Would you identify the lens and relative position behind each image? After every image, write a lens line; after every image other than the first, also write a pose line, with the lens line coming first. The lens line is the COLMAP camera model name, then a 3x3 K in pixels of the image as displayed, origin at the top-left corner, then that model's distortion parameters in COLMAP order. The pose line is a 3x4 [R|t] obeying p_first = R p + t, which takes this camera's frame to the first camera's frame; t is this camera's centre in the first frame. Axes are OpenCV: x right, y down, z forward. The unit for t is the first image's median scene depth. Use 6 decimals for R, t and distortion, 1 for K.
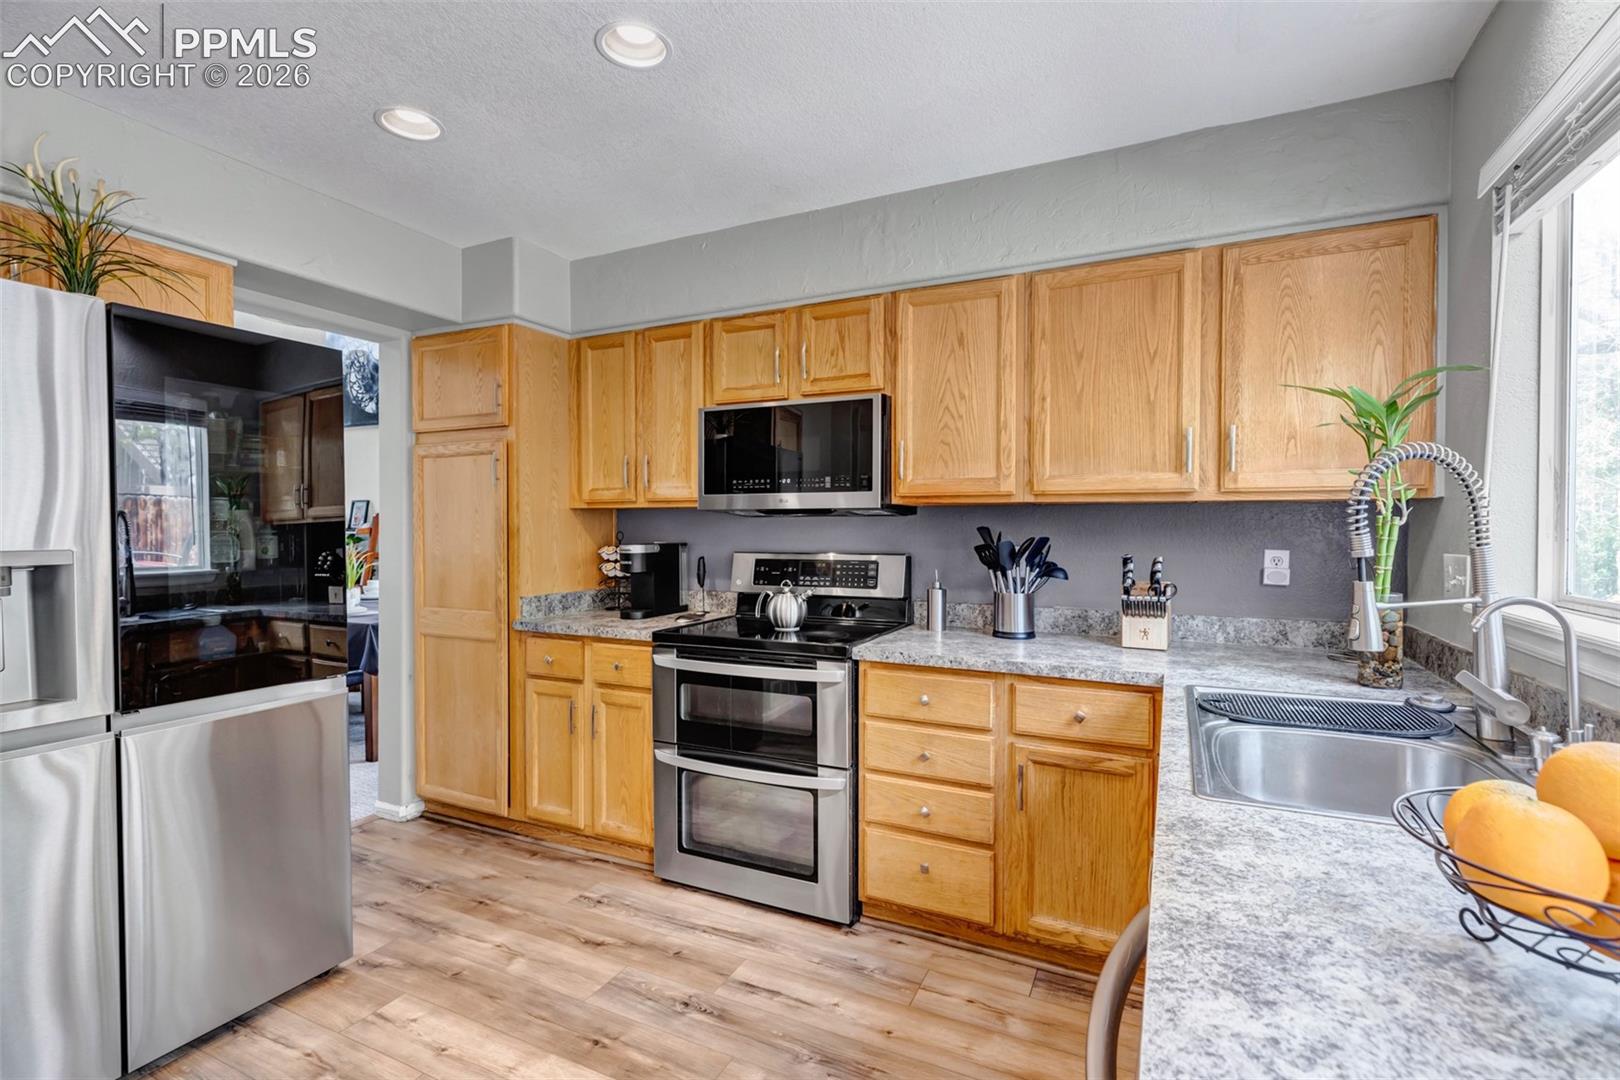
lens RADIAL K [[737.2, 0, 809.4], [0, 737.2, 542.6], [0, 0, 1]] dist [0.004822, 0.000023]
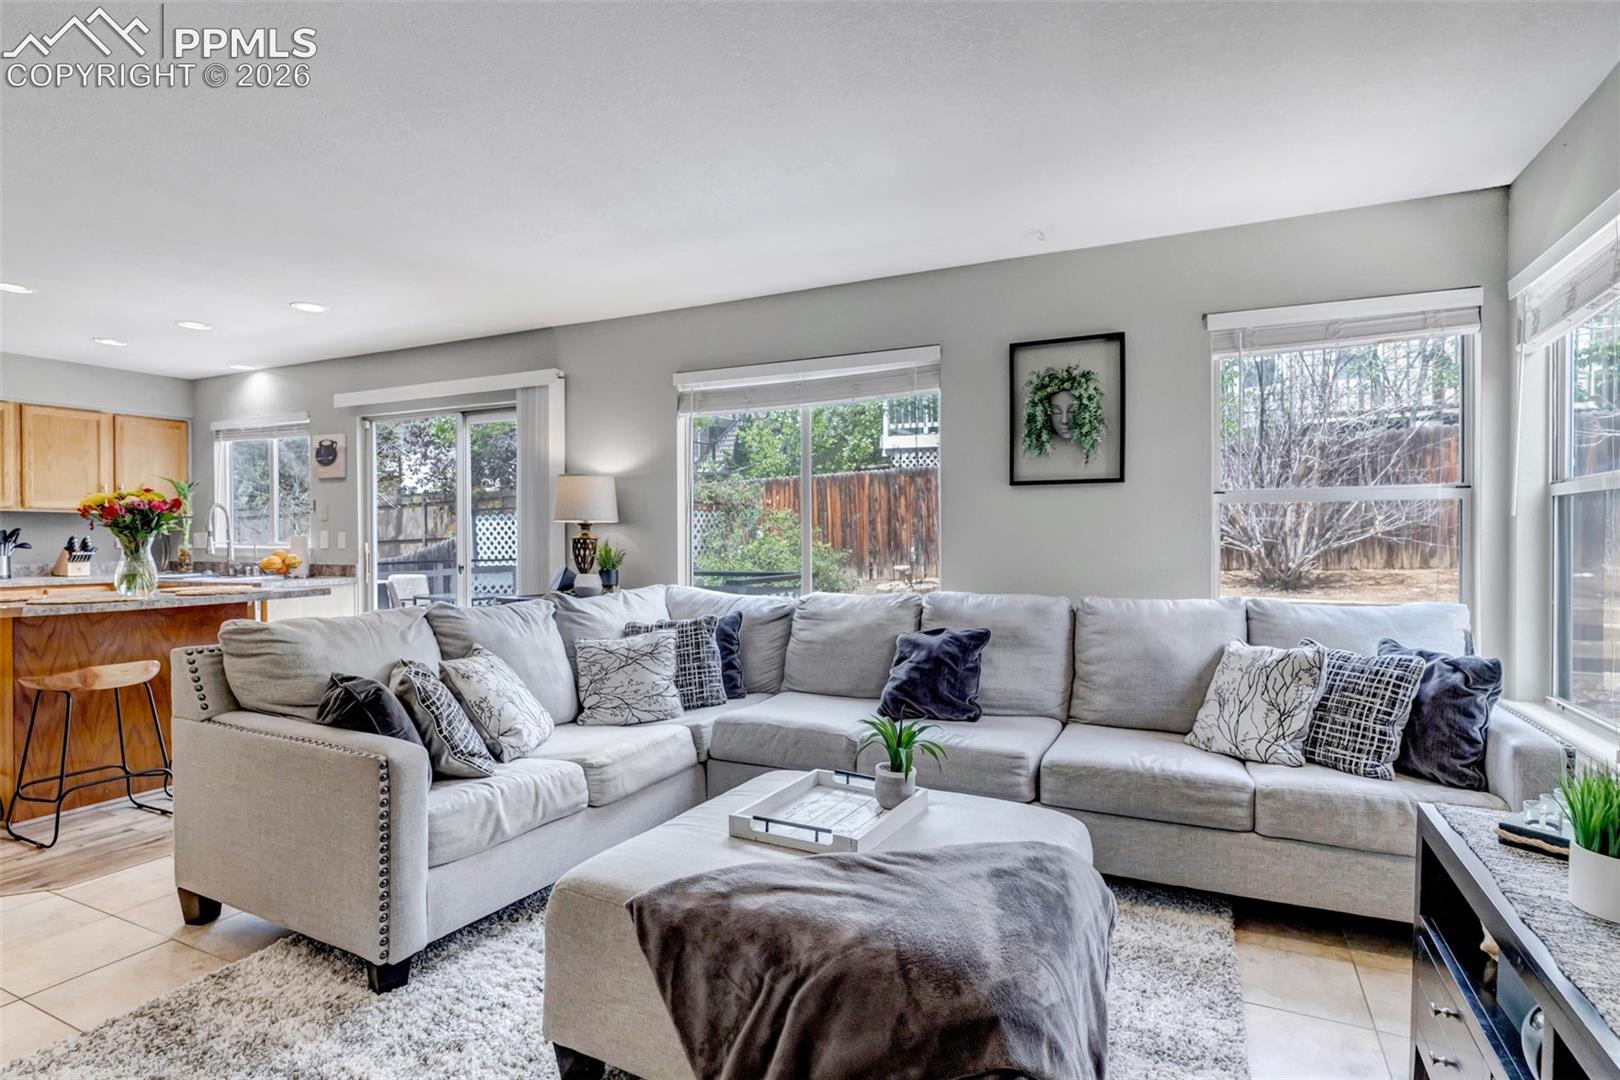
lens RADIAL K [[815.3, 0, 807.6], [0, 815.3, 539.9], [0, 0, 1]] dist [0.000496, -0.002754]
pose [[-0.004446, -0.011008, 0.999930, -1.964262], [0.019208, 0.999754, 0.011091, 0.041895], [-0.999806, 0.019255, -0.004233, -1.189822]]
